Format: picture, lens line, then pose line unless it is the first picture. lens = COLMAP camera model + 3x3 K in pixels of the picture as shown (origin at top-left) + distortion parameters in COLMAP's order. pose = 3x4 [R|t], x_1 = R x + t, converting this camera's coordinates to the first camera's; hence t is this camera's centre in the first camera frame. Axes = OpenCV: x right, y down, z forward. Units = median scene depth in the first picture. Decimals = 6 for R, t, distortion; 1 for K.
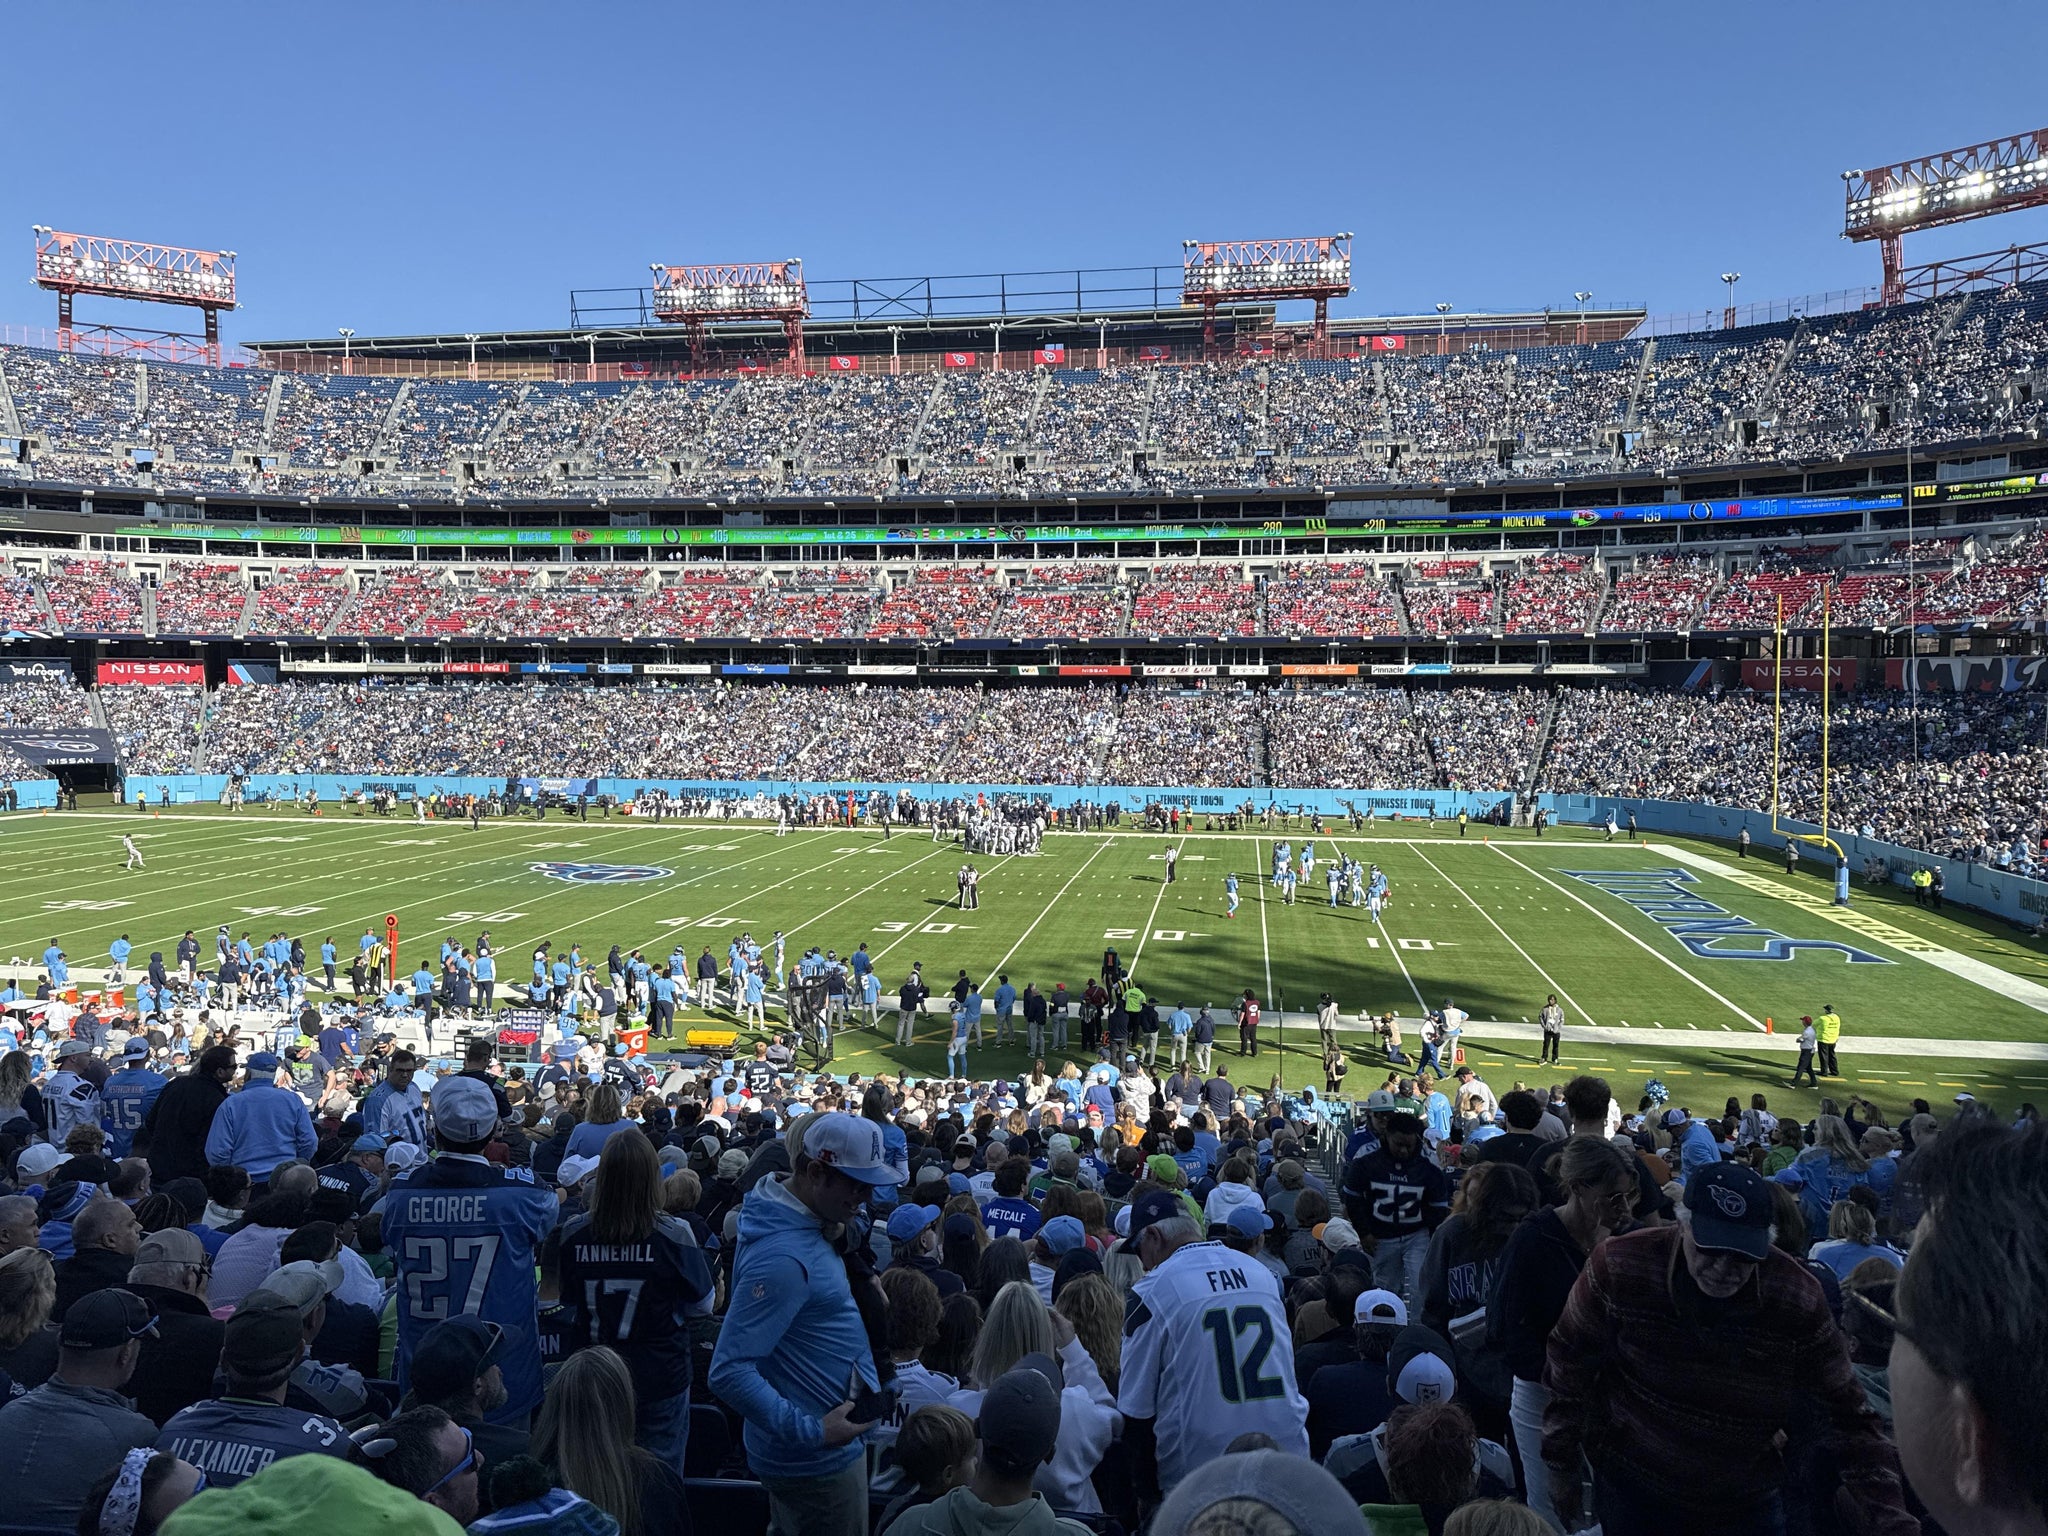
lens RADIAL K [[1440.0, 0, 1024.0], [0, 1440.0, 768.0], [0, 0, 1]] dist [0.054533, -0.065831]
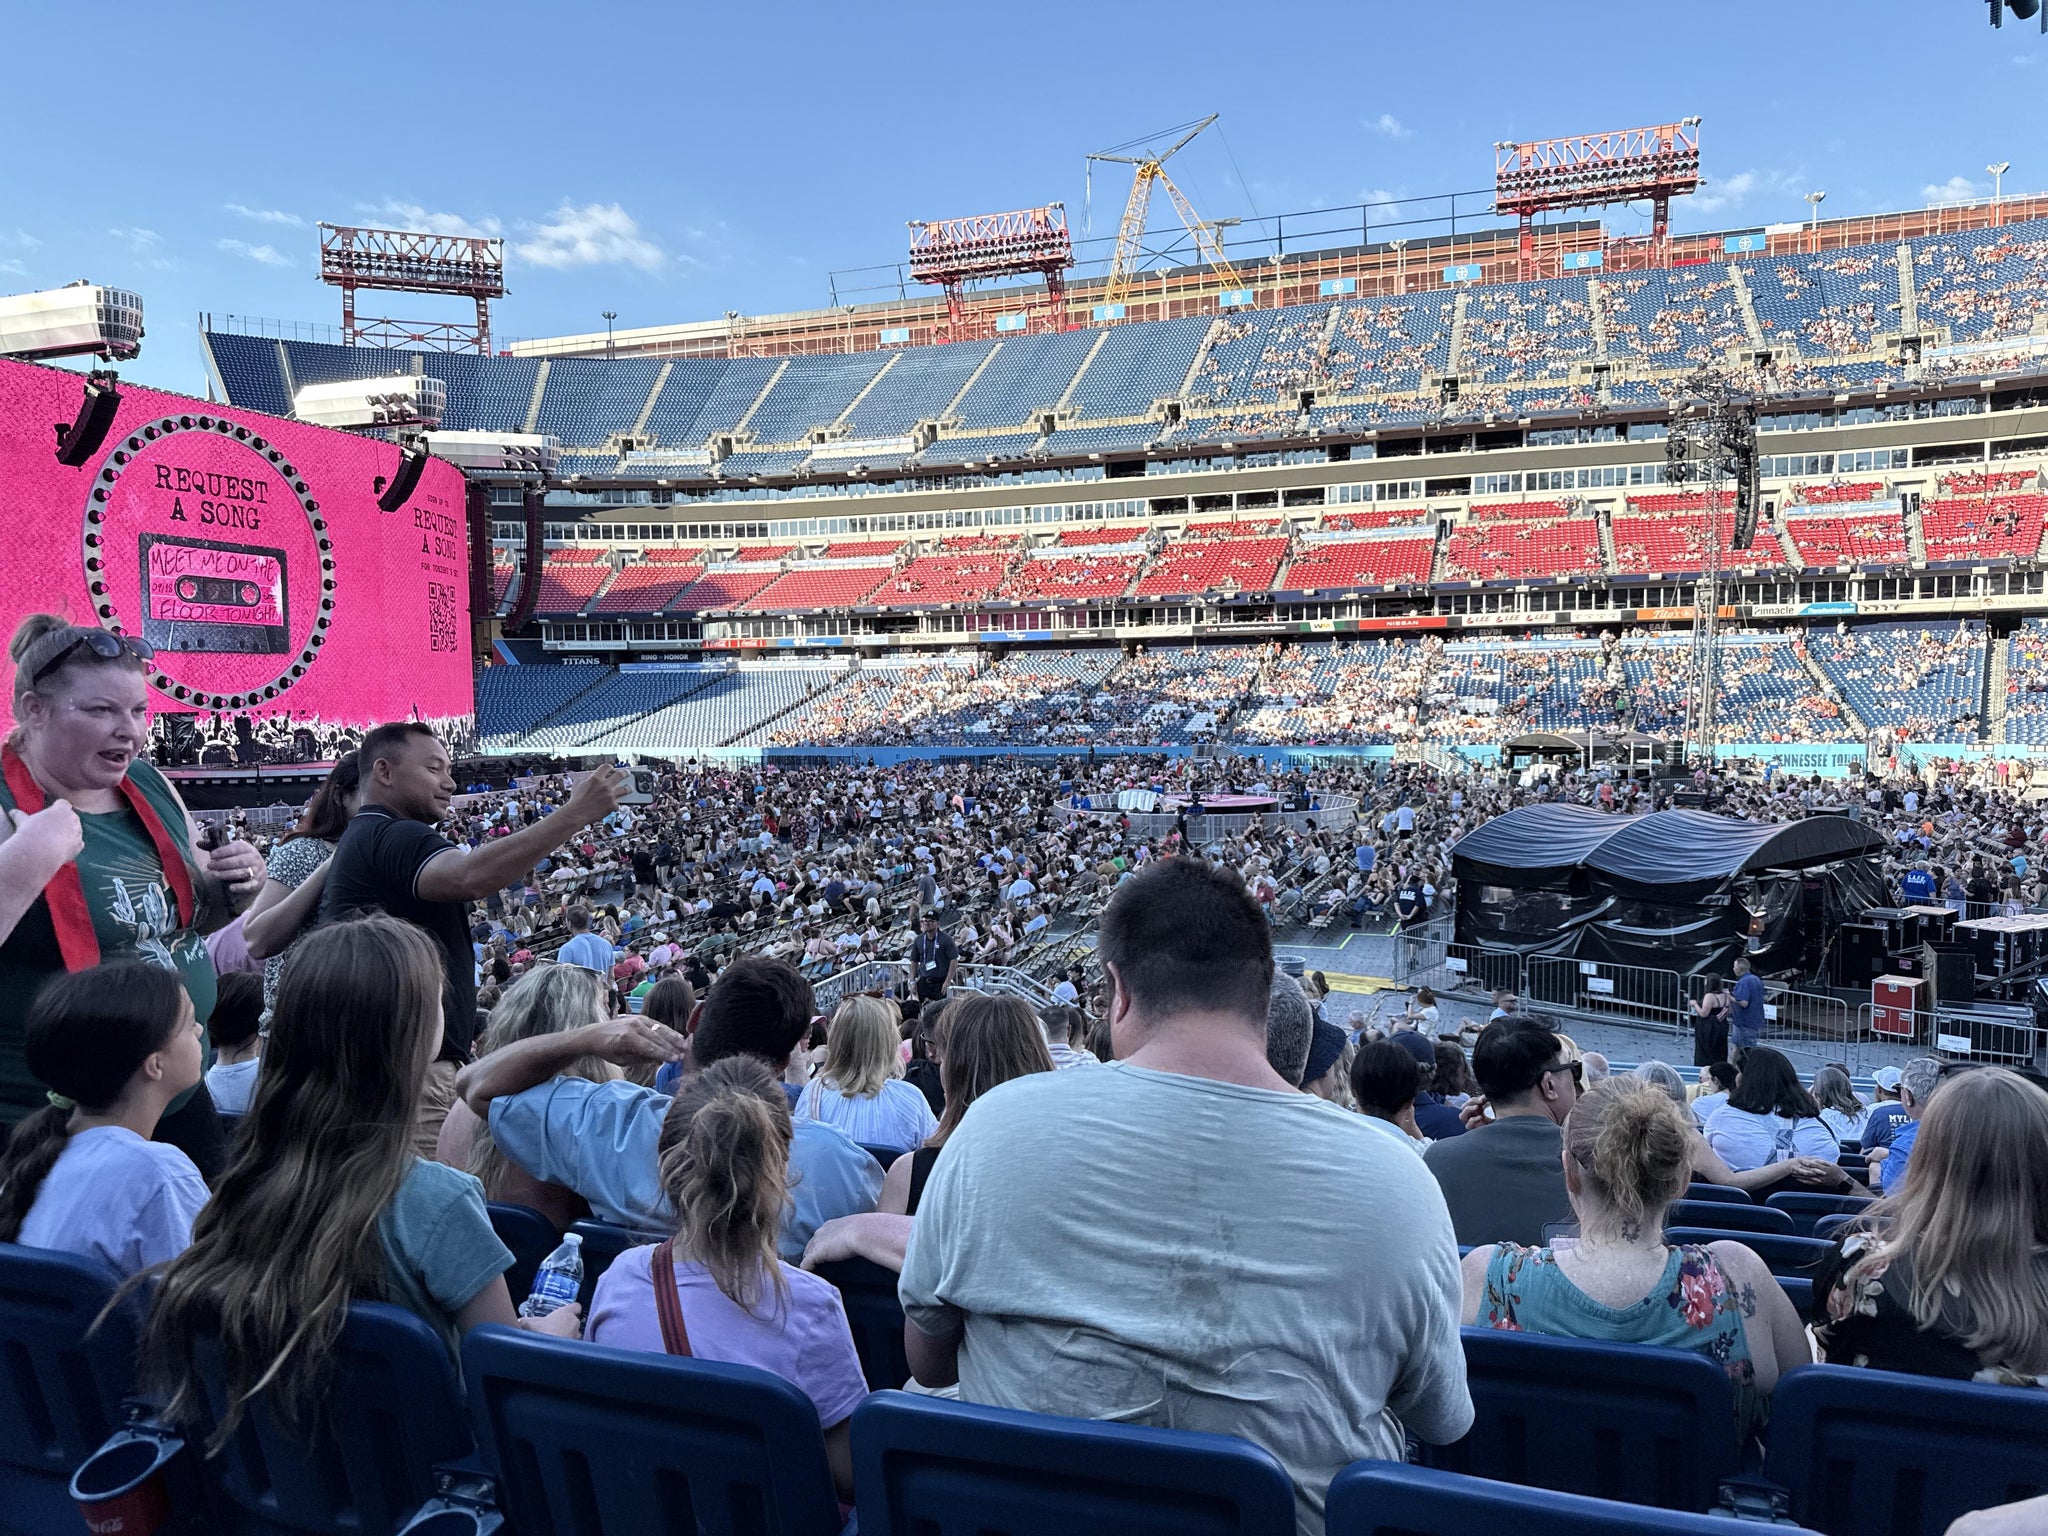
lens RADIAL K [[1437.8, 0, 1024.0], [0, 1437.8, 768.0], [0, 0, 1]] dist [0.127101, -0.220101]
pose [[0.984130, -0.009392, -0.177199, -0.020647], [0.008032, 0.999933, -0.008389, 0.024510], [0.177266, 0.006833, 0.984139, 0.098320]]
